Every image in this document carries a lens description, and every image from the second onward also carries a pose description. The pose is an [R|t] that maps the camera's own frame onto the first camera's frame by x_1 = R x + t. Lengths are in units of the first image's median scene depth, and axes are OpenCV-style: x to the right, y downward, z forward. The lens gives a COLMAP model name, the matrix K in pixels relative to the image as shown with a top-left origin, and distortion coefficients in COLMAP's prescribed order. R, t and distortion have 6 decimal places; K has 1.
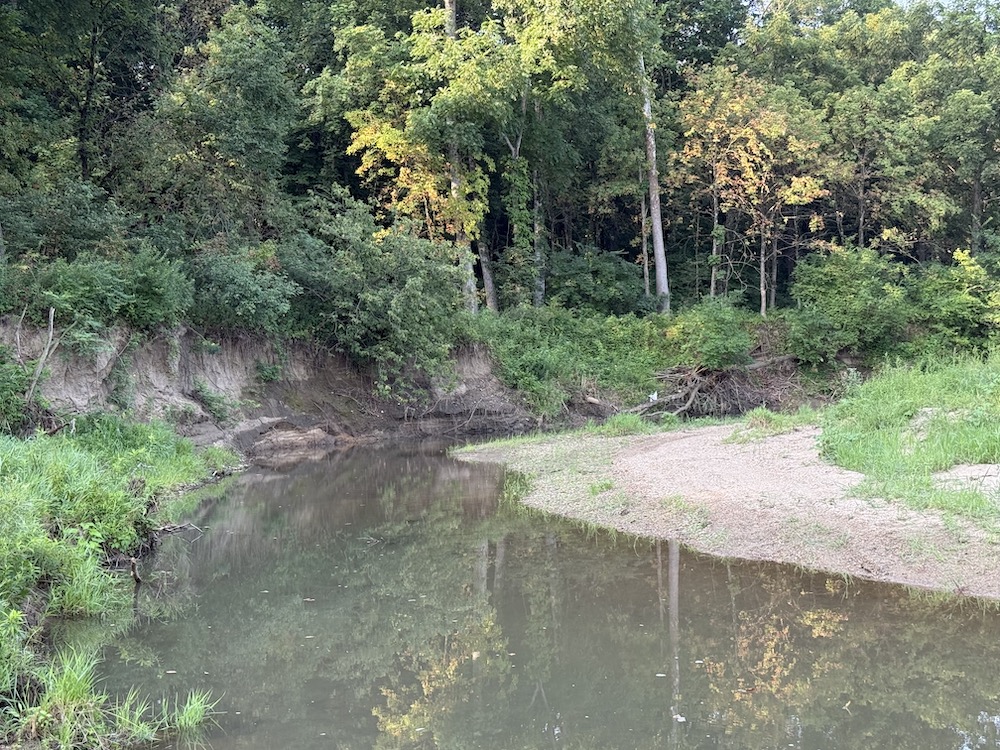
lens RADIAL K [[1447.7, 0, 490.1], [0, 1447.7, 373.4], [0, 0, 1]] dist [0.146669, 0.000000]
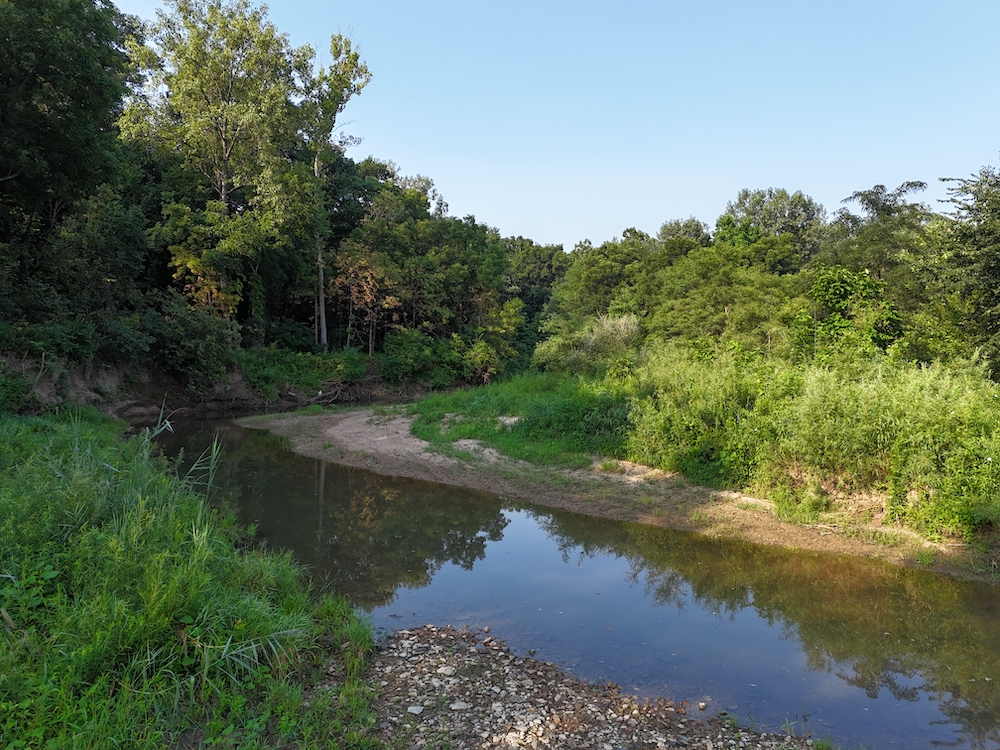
lens RADIAL K [[741.0, 0, 504.2], [0, 741.0, 376.7], [0, 0, 1]] dist [0.079824, -0.068892]
pose [[0.924090, 0.041908, 0.379870, -0.056189], [-0.046901, 0.998892, 0.003894, -0.025008], [-0.379285, -0.021415, 0.925032, -0.131913]]
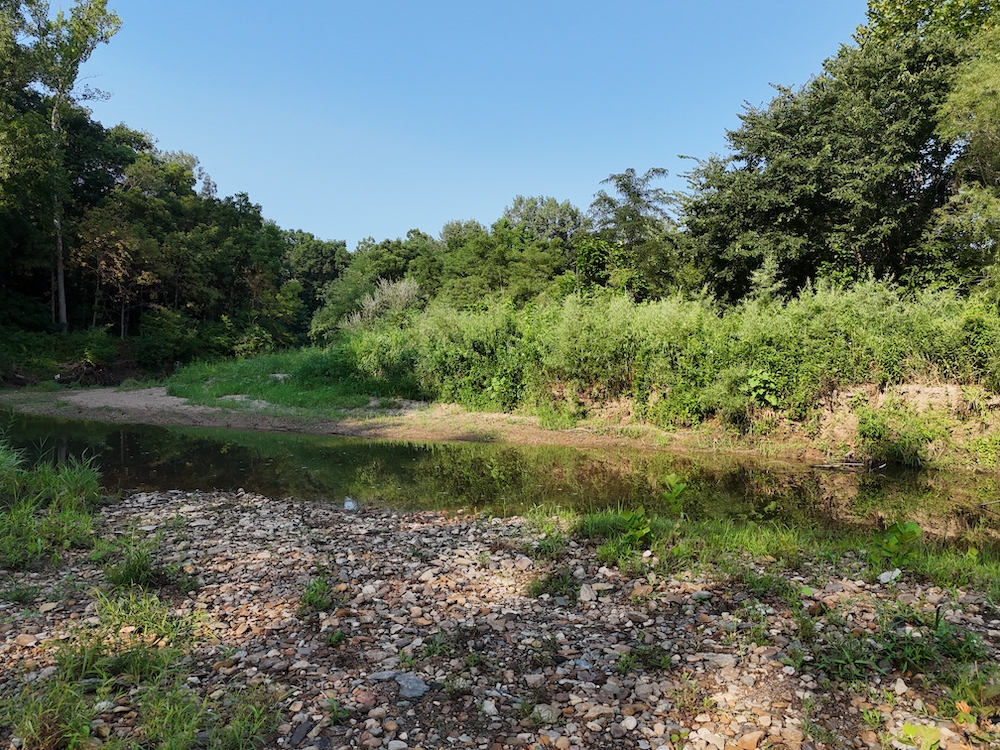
lens RADIAL K [[741.0, 0, 506.3], [0, 741.0, 377.8], [0, 0, 1]] dist [0.079824, -0.068892]
pose [[0.778019, 0.043080, 0.626762, -0.049019], [-0.040024, 0.999018, -0.018984, 0.013157], [-0.626965, -0.010316, 0.778979, -0.133334]]
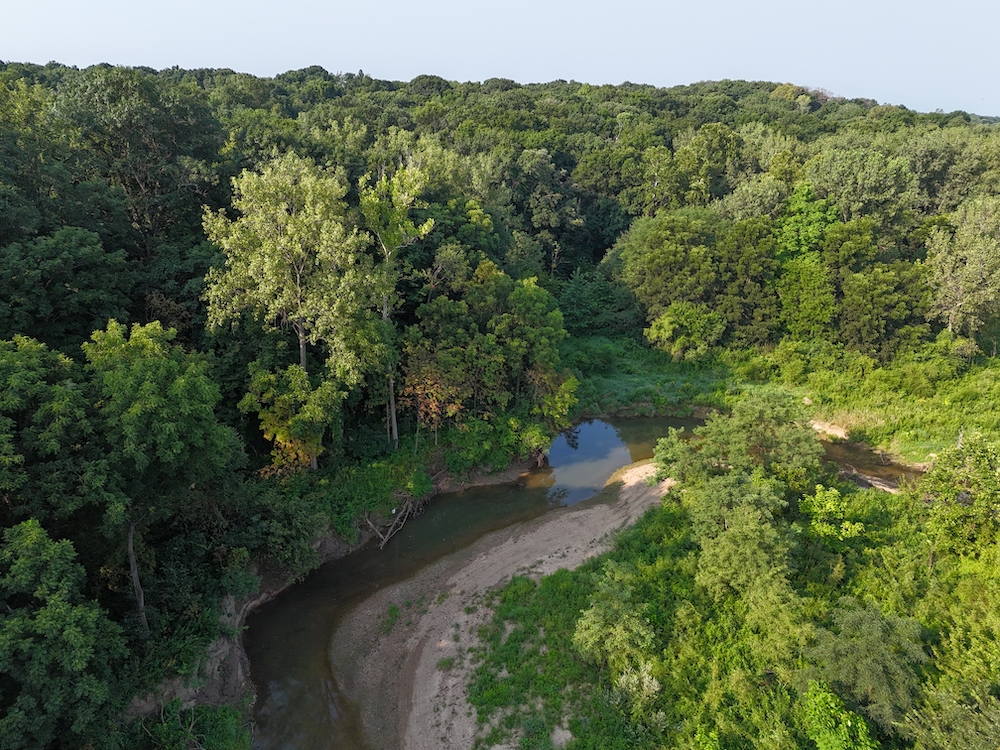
lens RADIAL K [[741.0, 0, 498.9], [0, 741.0, 371.1], [0, 0, 1]] dist [0.079824, -0.068892]
pose [[0.956349, -0.042217, 0.289163, -0.074622], [-0.053945, 0.947000, 0.316672, -0.621250], [-0.287206, -0.318448, 0.903385, -0.134785]]
